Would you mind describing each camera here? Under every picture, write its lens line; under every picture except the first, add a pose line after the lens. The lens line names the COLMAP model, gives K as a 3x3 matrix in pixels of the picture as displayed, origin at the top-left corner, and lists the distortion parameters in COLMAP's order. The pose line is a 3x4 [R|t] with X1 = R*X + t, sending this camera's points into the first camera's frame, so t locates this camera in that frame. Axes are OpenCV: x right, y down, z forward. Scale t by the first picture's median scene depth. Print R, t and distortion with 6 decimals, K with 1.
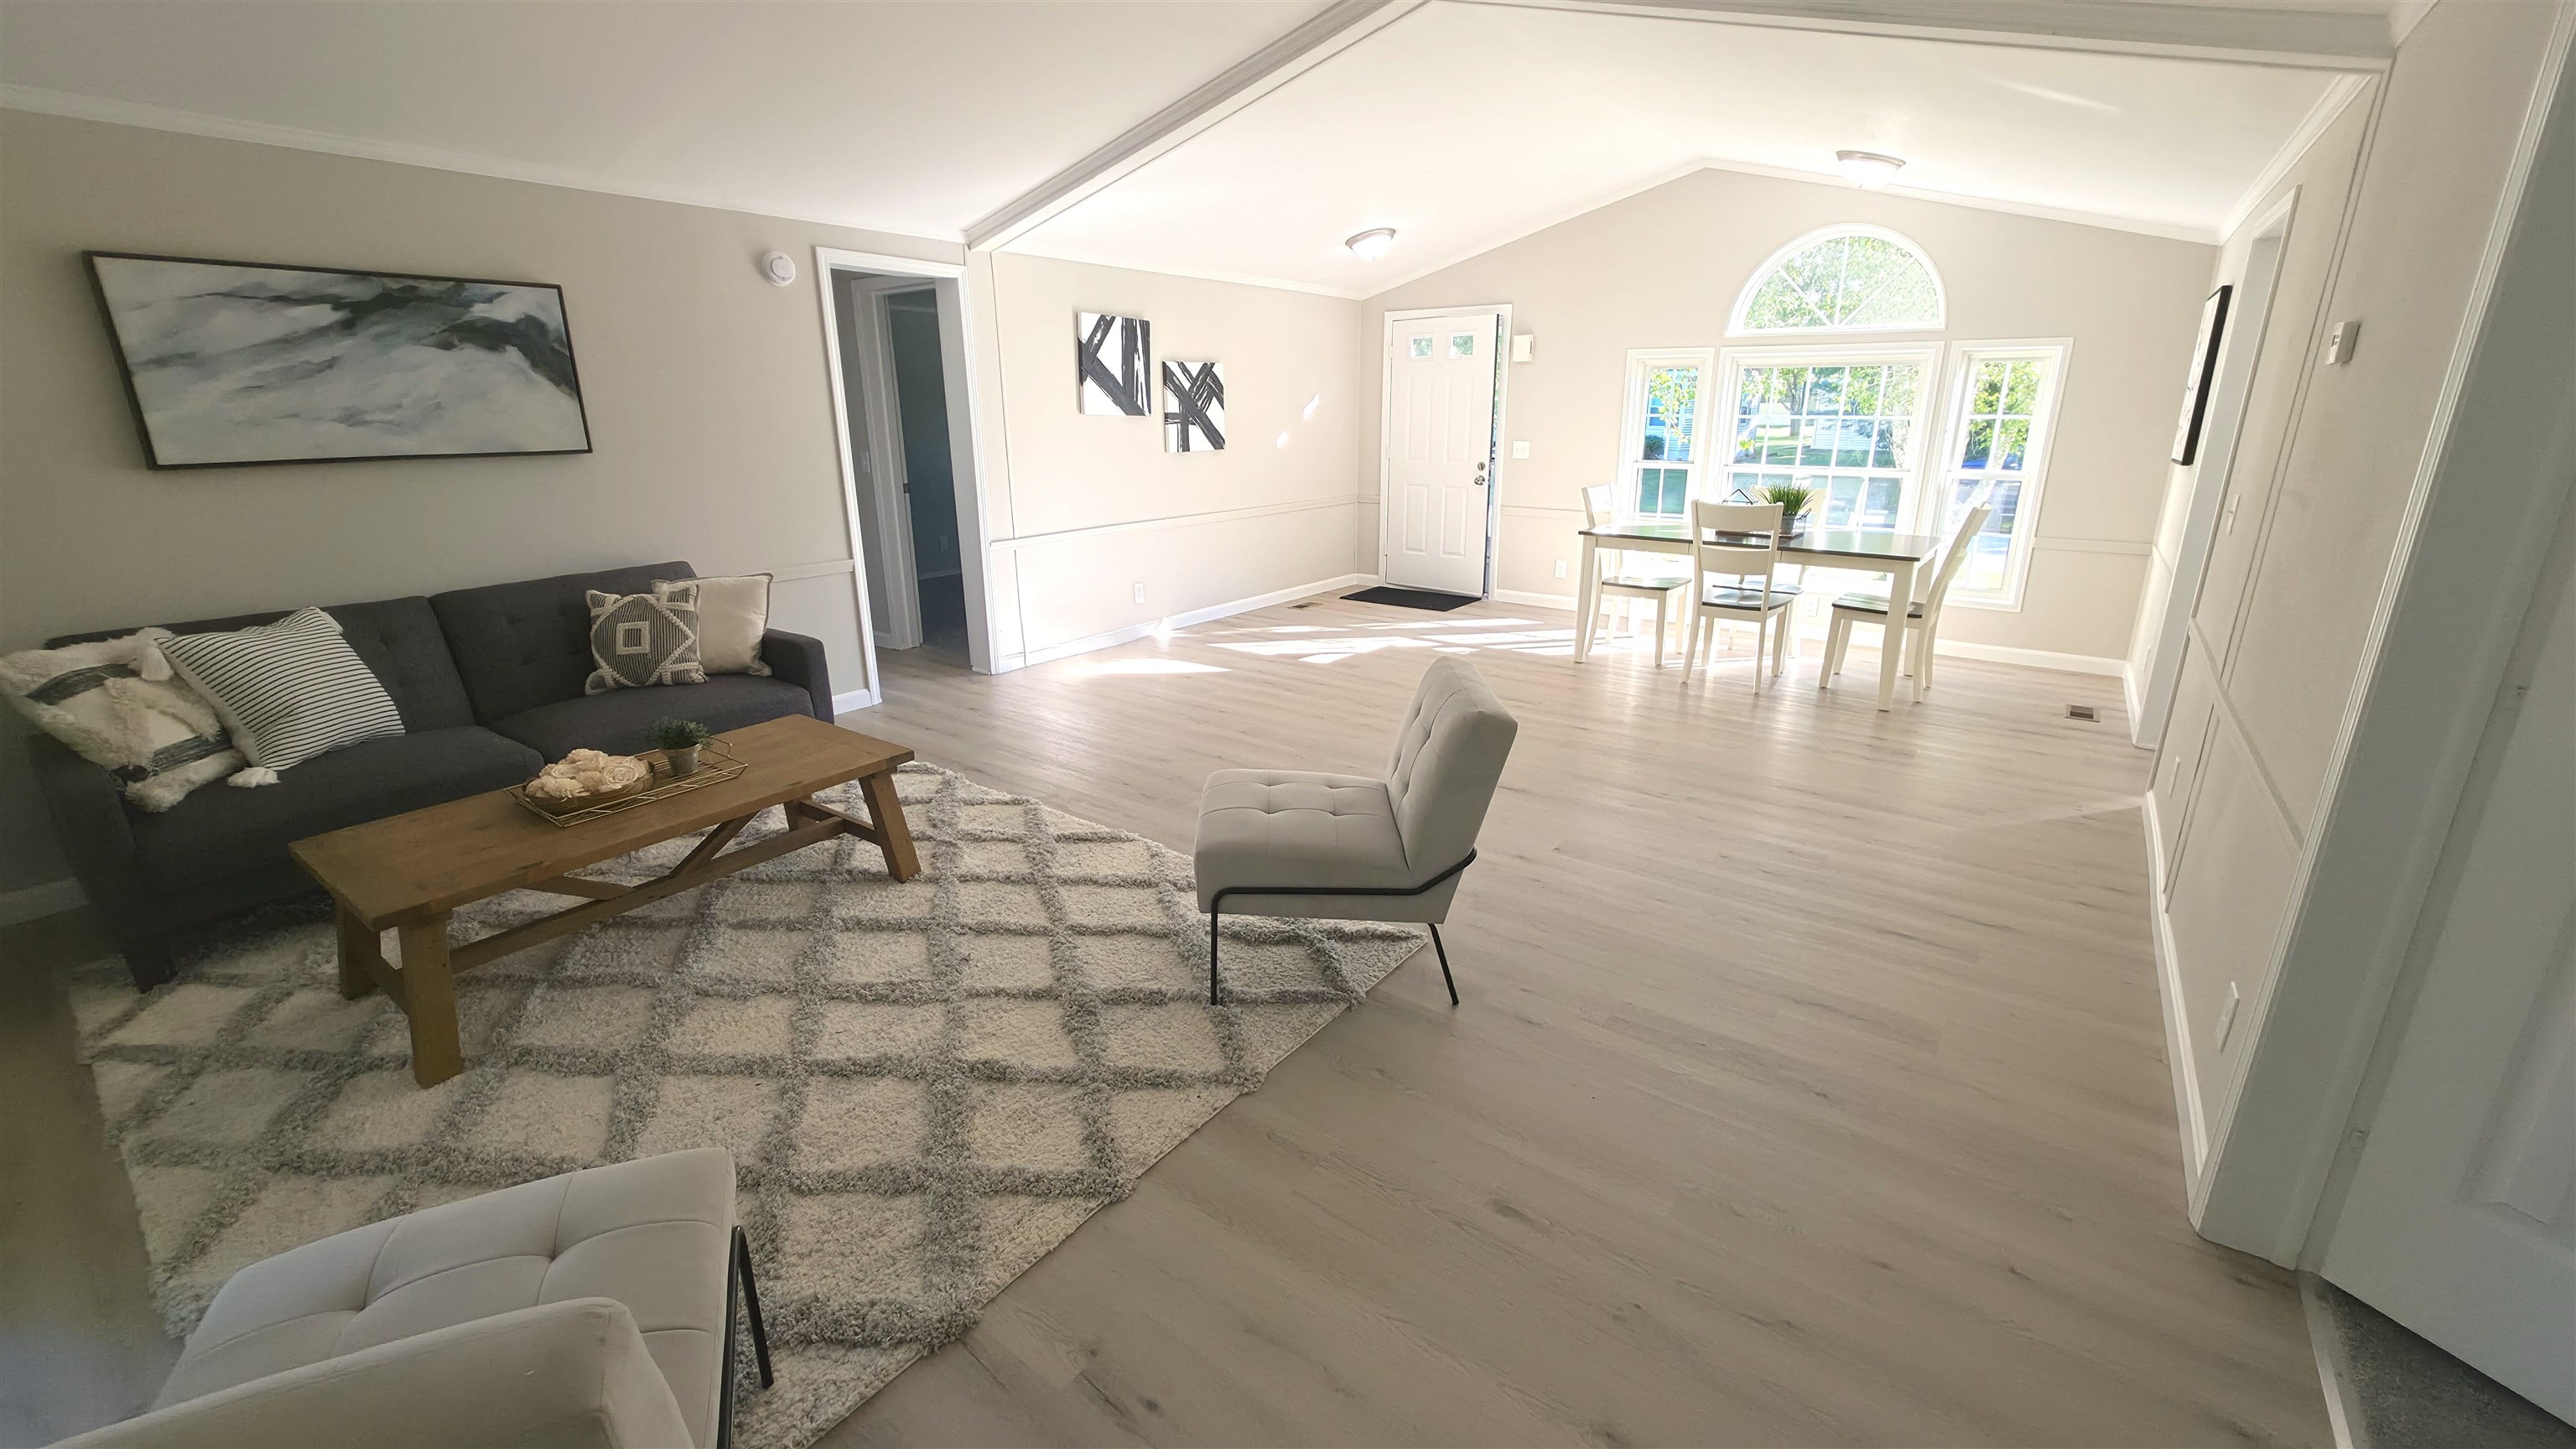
lens RADIAL K [[1037.8, 0, 1289.0], [0, 1037.8, 711.4], [0, 0, 1]] dist [-0.007755, -0.000657]
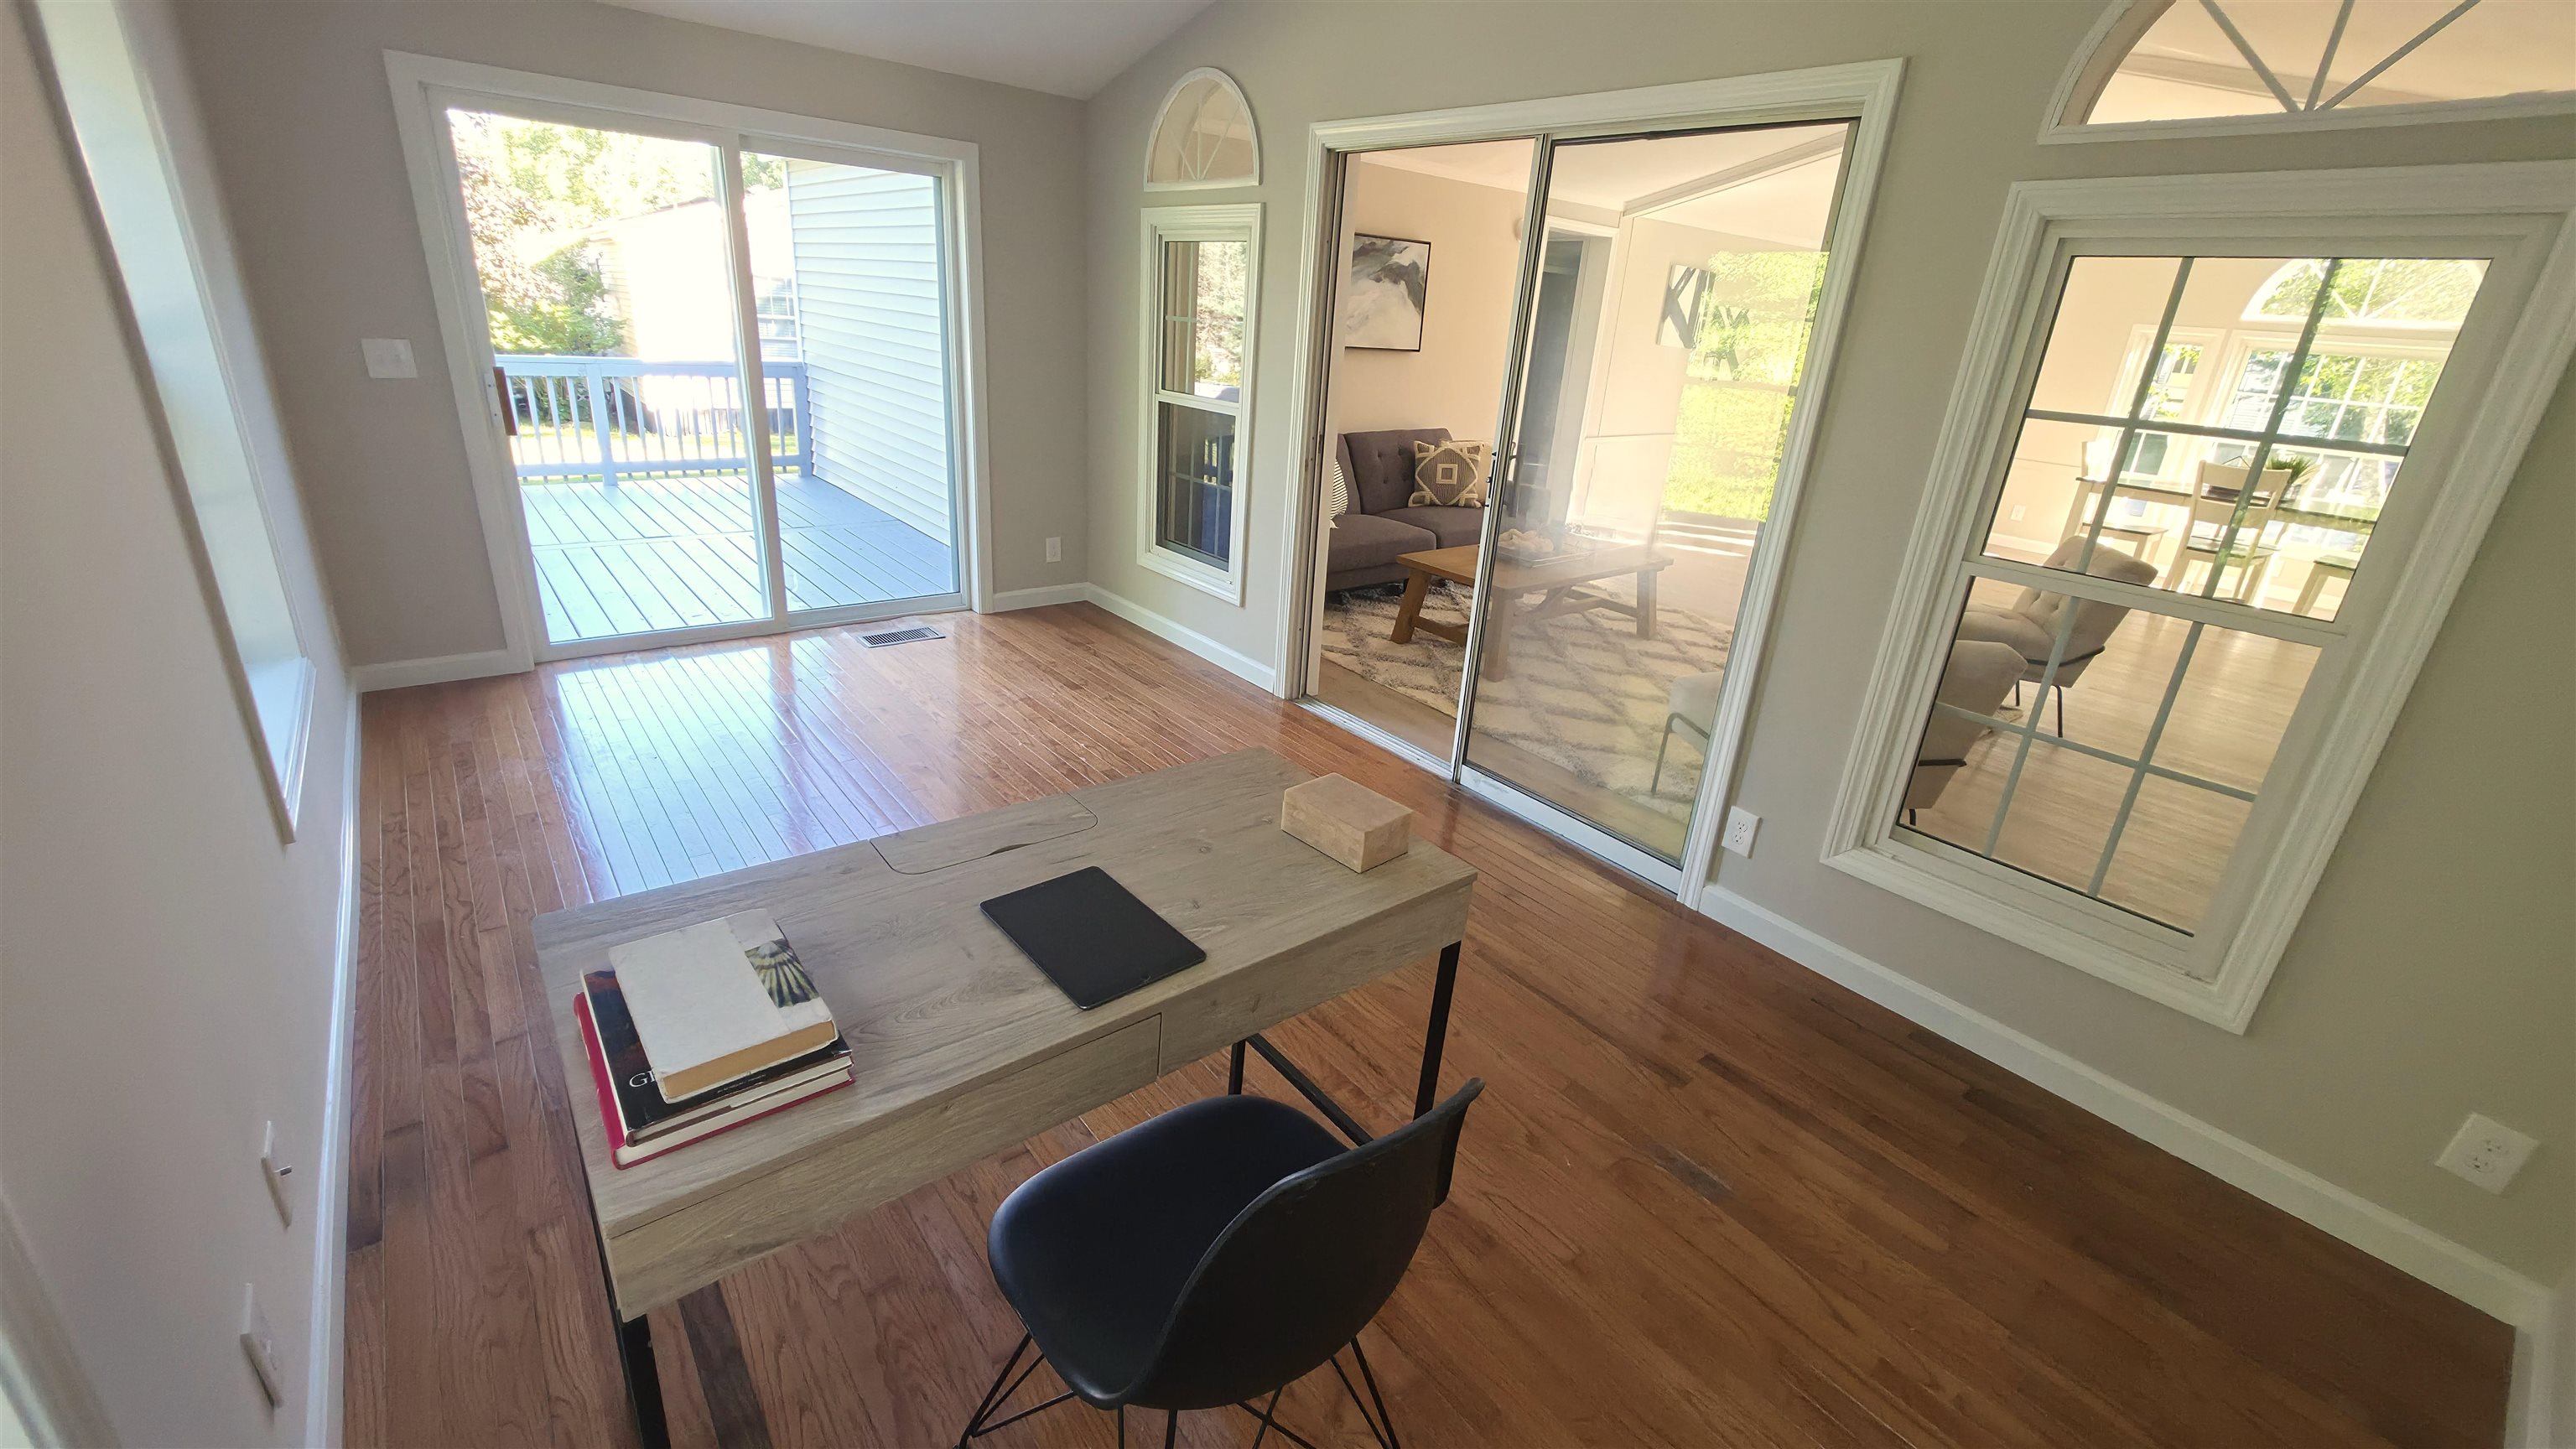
lens RADIAL K [[1037.8, 0, 1277.8], [0, 1037.8, 706.2], [0, 0, 1]] dist [-0.007755, -0.000657]
pose [[0.961902, 0.157358, -0.223571, -0.472820], [-0.140428, 0.986010, 0.089806, 0.174426], [0.234574, -0.054988, 0.970542, -0.625688]]
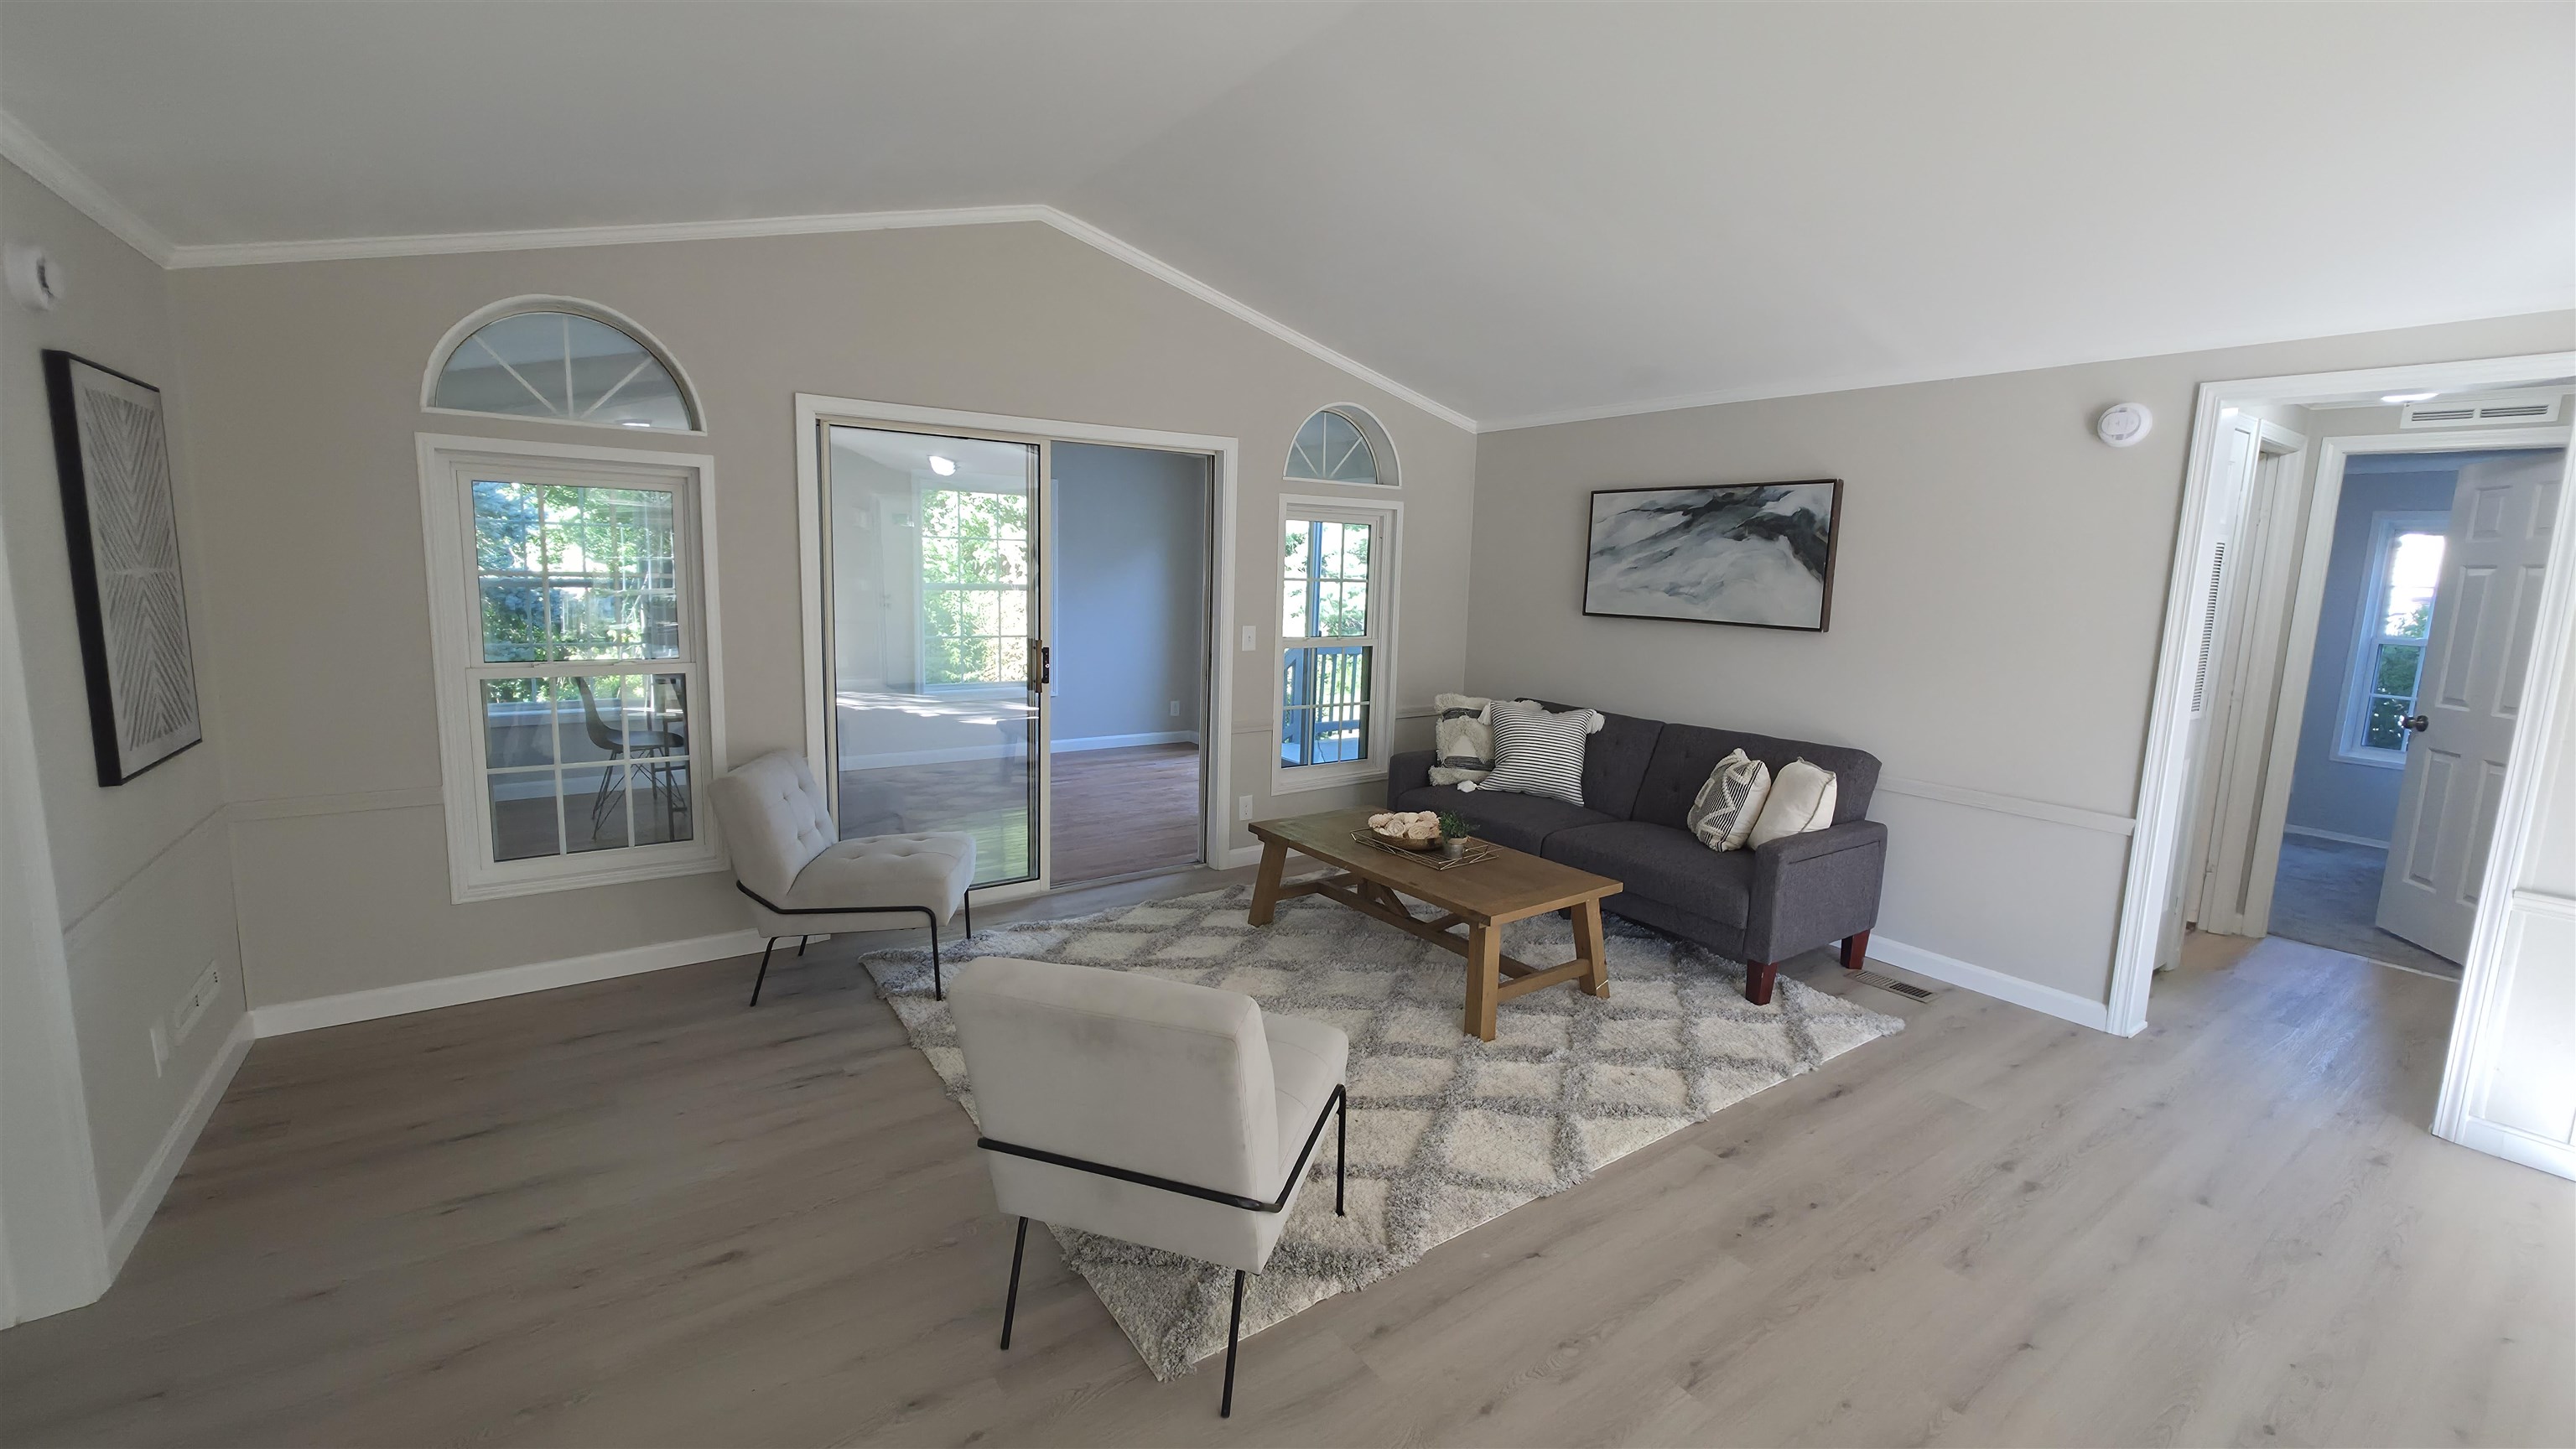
lens RADIAL K [[1037.8, 0, 1279.3], [0, 1037.8, 714.8], [0, 0, 1]] dist [-0.007755, -0.000657]
pose [[-0.333980, 0.132058, -0.933284, 0.524121], [-0.293230, 0.926449, 0.236025, -0.274073], [0.895809, 0.352494, -0.270692, 0.869300]]
